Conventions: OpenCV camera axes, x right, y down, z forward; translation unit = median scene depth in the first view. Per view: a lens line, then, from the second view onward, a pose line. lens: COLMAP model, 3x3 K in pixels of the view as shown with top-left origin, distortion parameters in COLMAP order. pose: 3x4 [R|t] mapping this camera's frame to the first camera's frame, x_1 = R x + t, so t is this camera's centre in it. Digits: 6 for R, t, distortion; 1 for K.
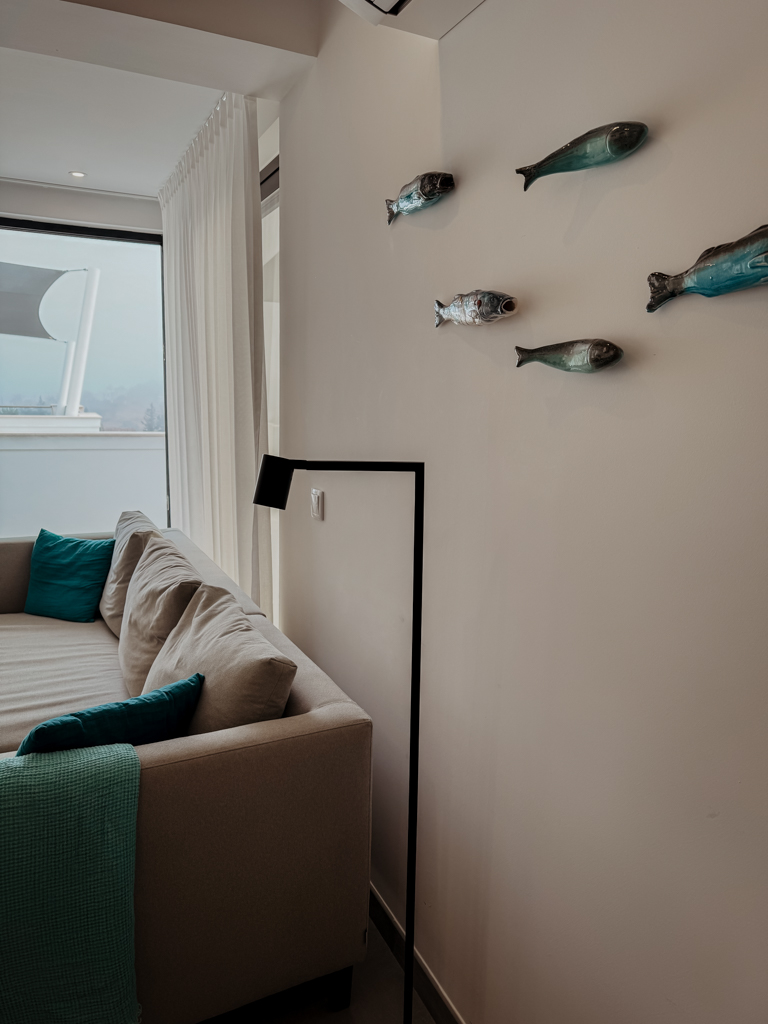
lens RADIAL K [[717.2, 0, 384.0], [0, 717.2, 512.0], [0, 0, 1]] dist [-0.008412, 0.038585]
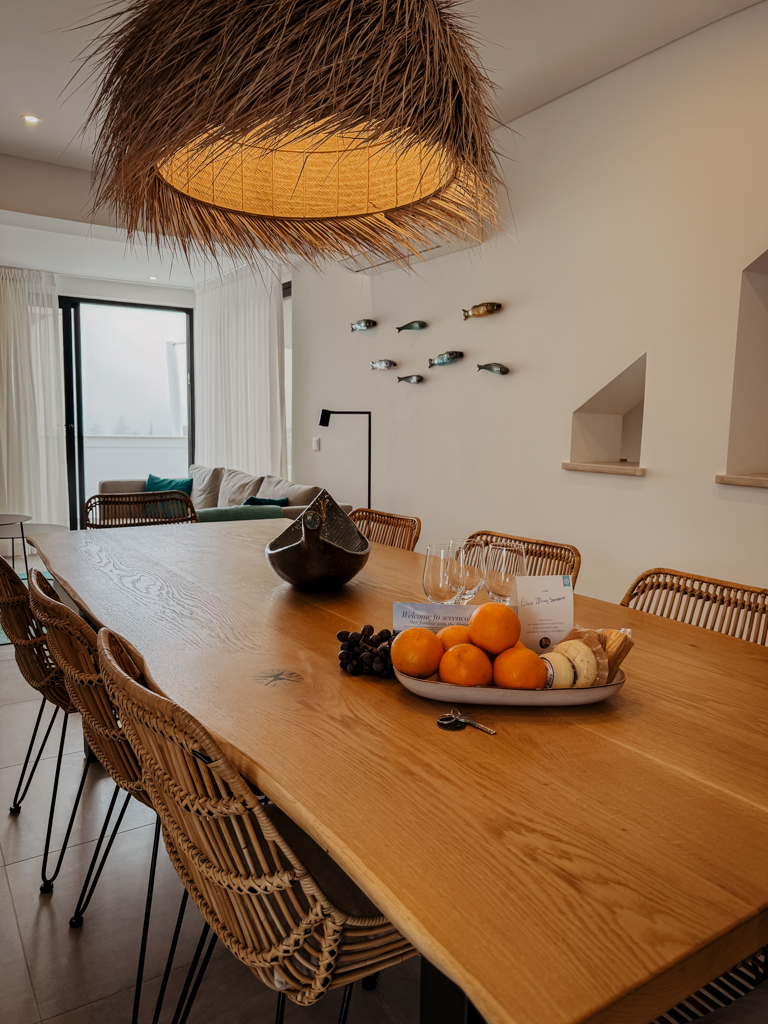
lens RADIAL K [[717.2, 0, 384.0], [0, 717.2, 512.0], [0, 0, 1]] dist [-0.008412, 0.038585]
pose [[0.989717, -0.022748, 0.141220, -0.359353], [0.028297, 0.998899, -0.037413, 0.515796], [-0.140213, 0.041025, 0.989271, -2.241494]]
